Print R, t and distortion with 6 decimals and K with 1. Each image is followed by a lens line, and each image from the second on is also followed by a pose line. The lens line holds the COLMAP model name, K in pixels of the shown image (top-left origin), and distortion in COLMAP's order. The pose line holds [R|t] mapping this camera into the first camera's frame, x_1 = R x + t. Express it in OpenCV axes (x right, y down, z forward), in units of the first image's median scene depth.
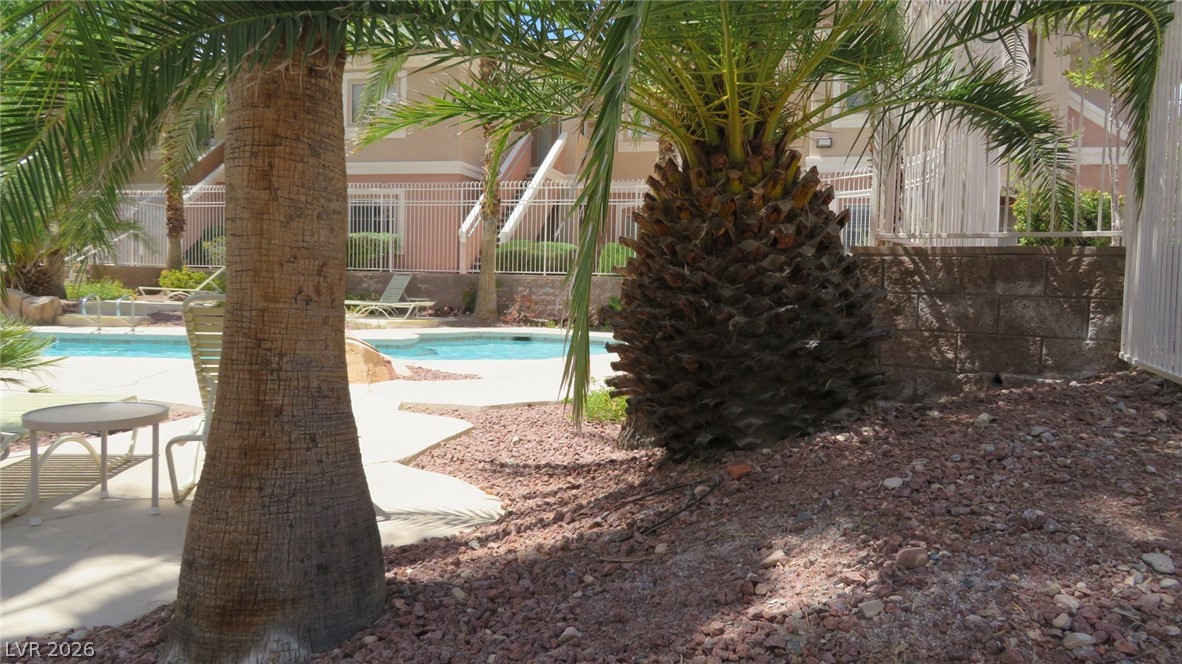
lens RADIAL K [[874.1, 0, 590.4], [0, 874.1, 333.3], [0, 0, 1]] dist [-0.001388, 0.003004]
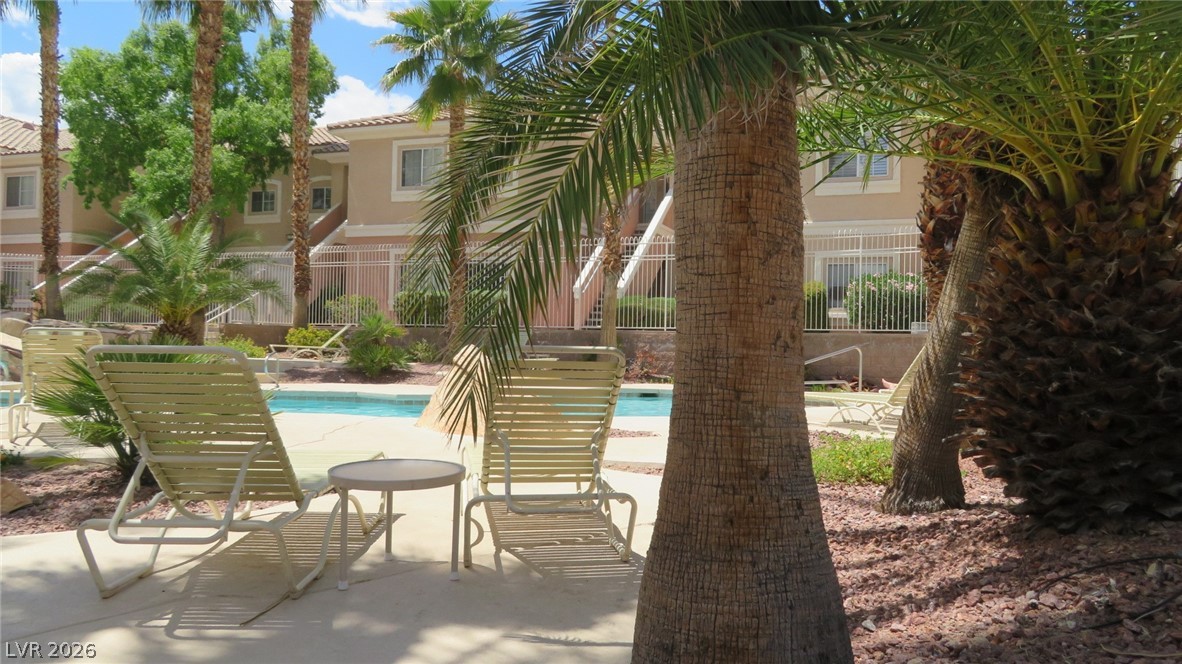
lens RADIAL K [[874.1, 0, 591.7], [0, 874.1, 331.5], [0, 0, 1]] dist [-0.001388, 0.003004]
pose [[0.995839, -0.006398, -0.090907, -0.310231], [0.000304, 0.997760, -0.066897, 0.004339], [0.091131, 0.066591, 0.993610, 0.072482]]
